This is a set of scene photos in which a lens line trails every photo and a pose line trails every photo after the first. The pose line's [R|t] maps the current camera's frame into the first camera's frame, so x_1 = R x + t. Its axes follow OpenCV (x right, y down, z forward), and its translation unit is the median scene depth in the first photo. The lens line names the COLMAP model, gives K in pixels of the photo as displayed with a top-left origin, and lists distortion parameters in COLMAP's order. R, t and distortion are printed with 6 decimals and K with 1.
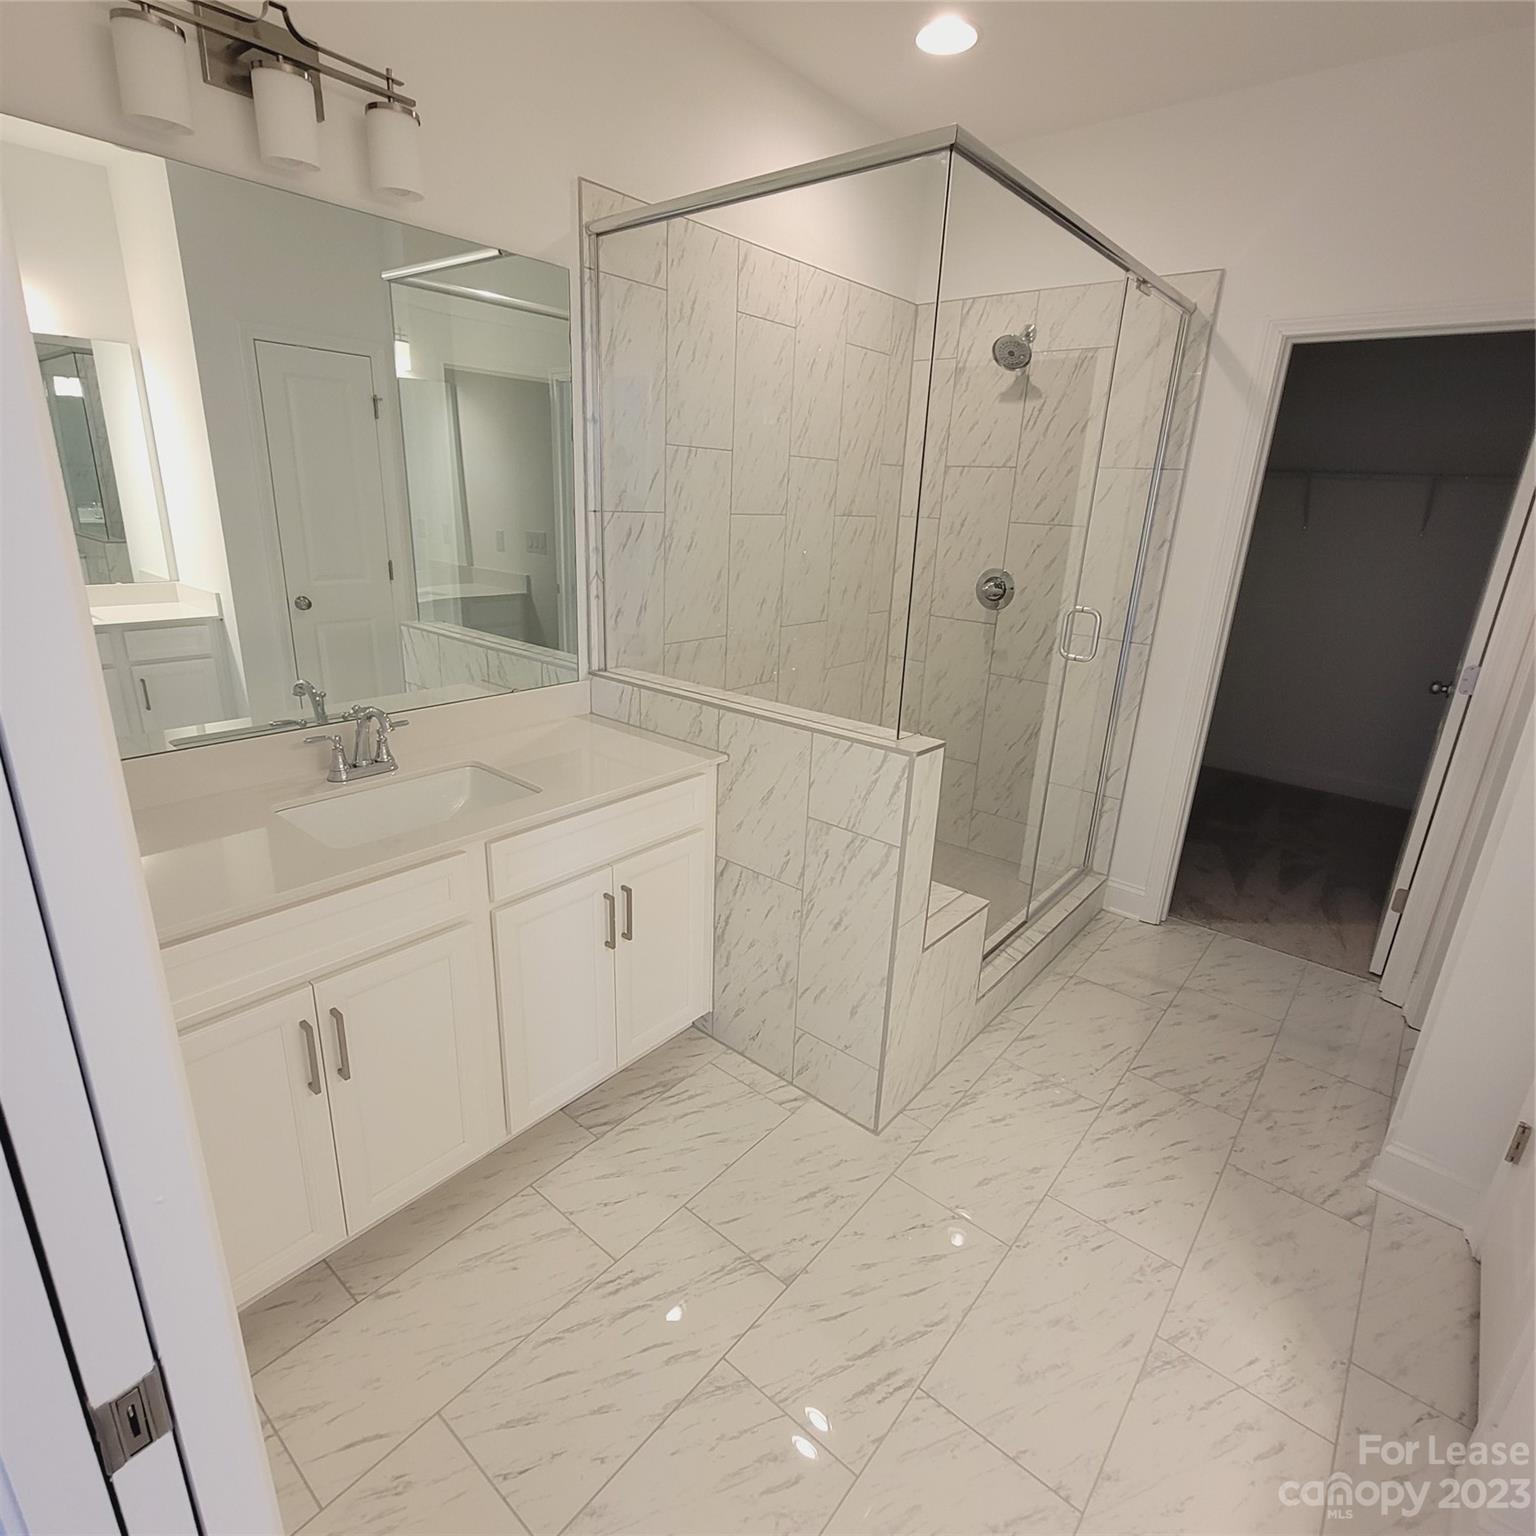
lens RADIAL K [[839.2, 0, 759.9], [0, 839.2, 765.5], [0, 0, 1]] dist [-0.003469, 0.002703]
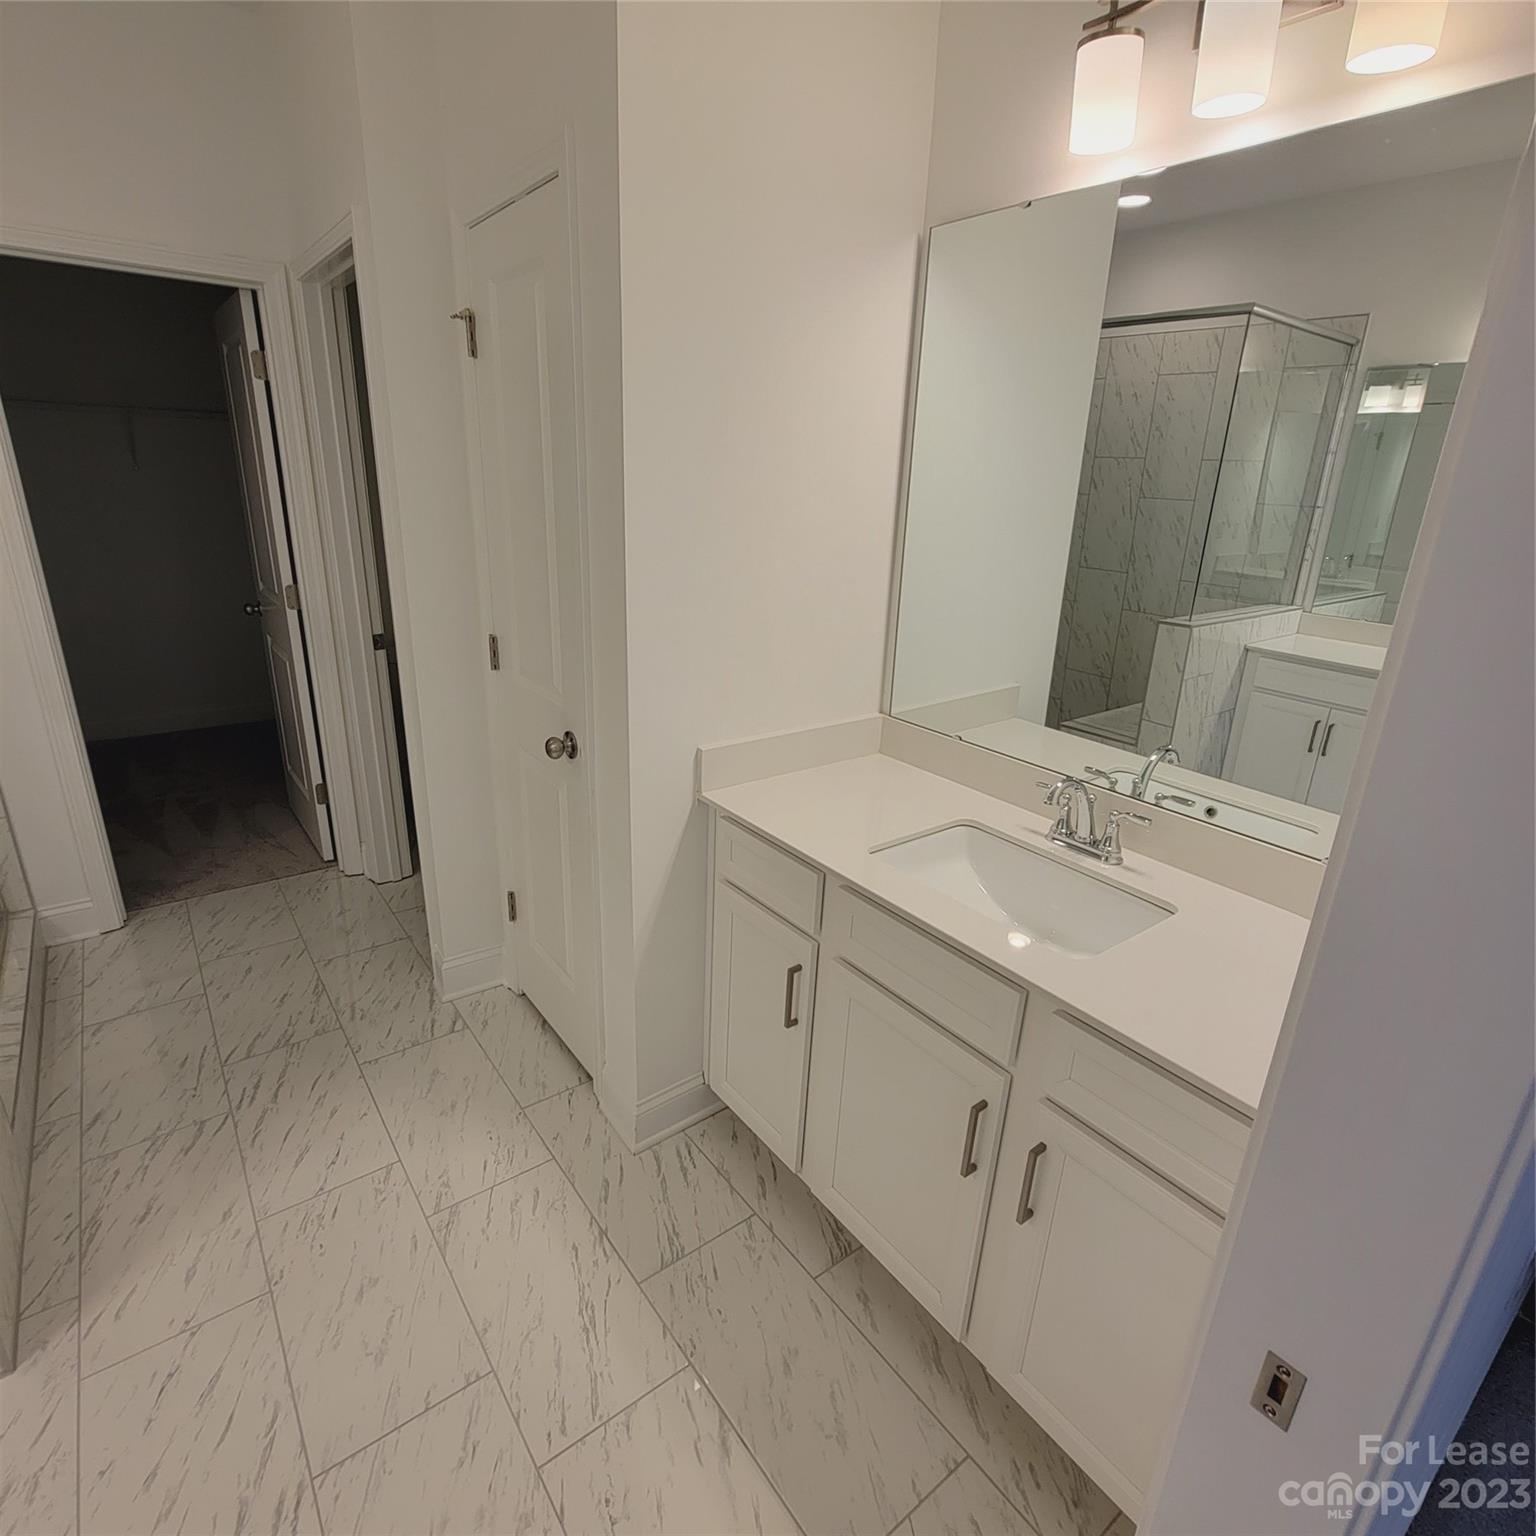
lens RADIAL K [[839.2, 0, 746.3], [0, 839.2, 771.5], [0, 0, 1]] dist [-0.003469, 0.002703]
pose [[0.232907, -0.359907, 0.903450, -0.160719], [0.279560, 0.914564, 0.292265, -0.049802], [-0.931451, 0.184497, 0.313624, 0.106878]]
